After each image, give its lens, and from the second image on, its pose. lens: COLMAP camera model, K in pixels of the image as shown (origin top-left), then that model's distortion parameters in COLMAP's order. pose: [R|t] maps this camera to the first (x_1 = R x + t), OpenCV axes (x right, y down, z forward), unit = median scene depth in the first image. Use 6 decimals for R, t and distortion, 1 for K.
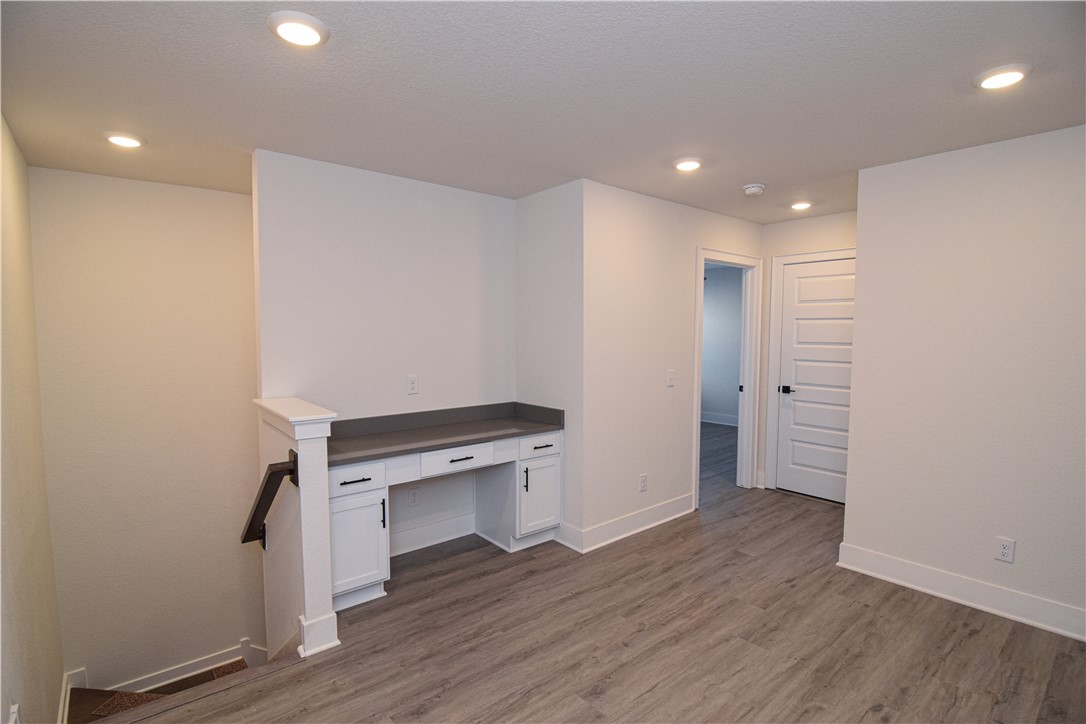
lens RADIAL K [[526.3, 0, 548.0], [0, 526.3, 364.3], [0, 0, 1]] dist [-0.010840, -0.006270]
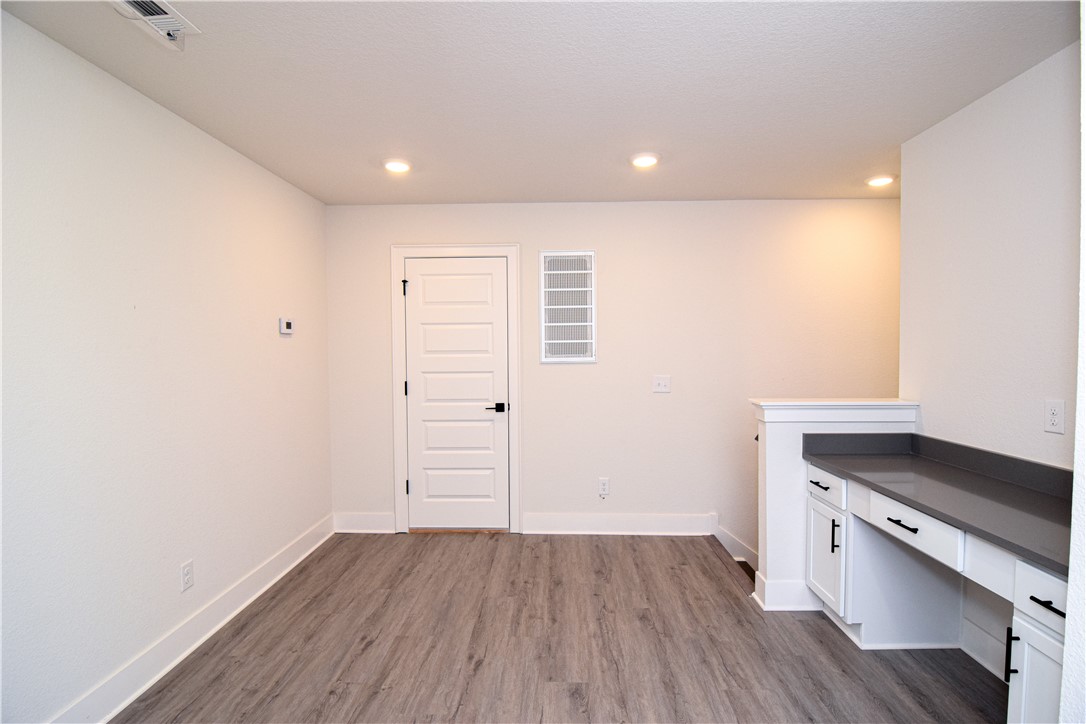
lens RADIAL K [[526.3, 0, 540.4], [0, 526.3, 359.4], [0, 0, 1]] dist [-0.010840, -0.006270]
pose [[-0.674166, 0.019965, -0.738310, 0.681077], [-0.042496, 0.996930, 0.065762, -0.049306], [0.737356, 0.075710, -0.671248, 1.250865]]
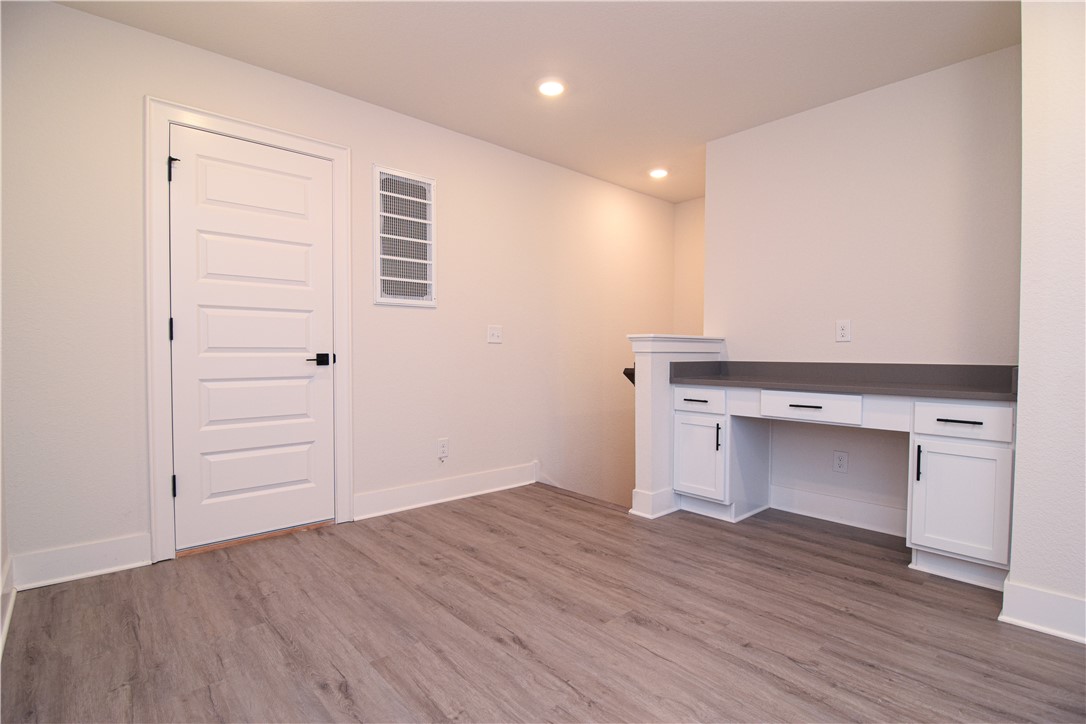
lens RADIAL K [[526.3, 0, 540.7], [0, 526.3, 364.3], [0, 0, 1]] dist [-0.010840, -0.006270]
pose [[0.022885, 0.021974, -0.999497, 0.786595], [-0.068179, 0.997465, 0.020368, 0.142430], [0.997411, 0.067679, 0.024326, 0.622567]]
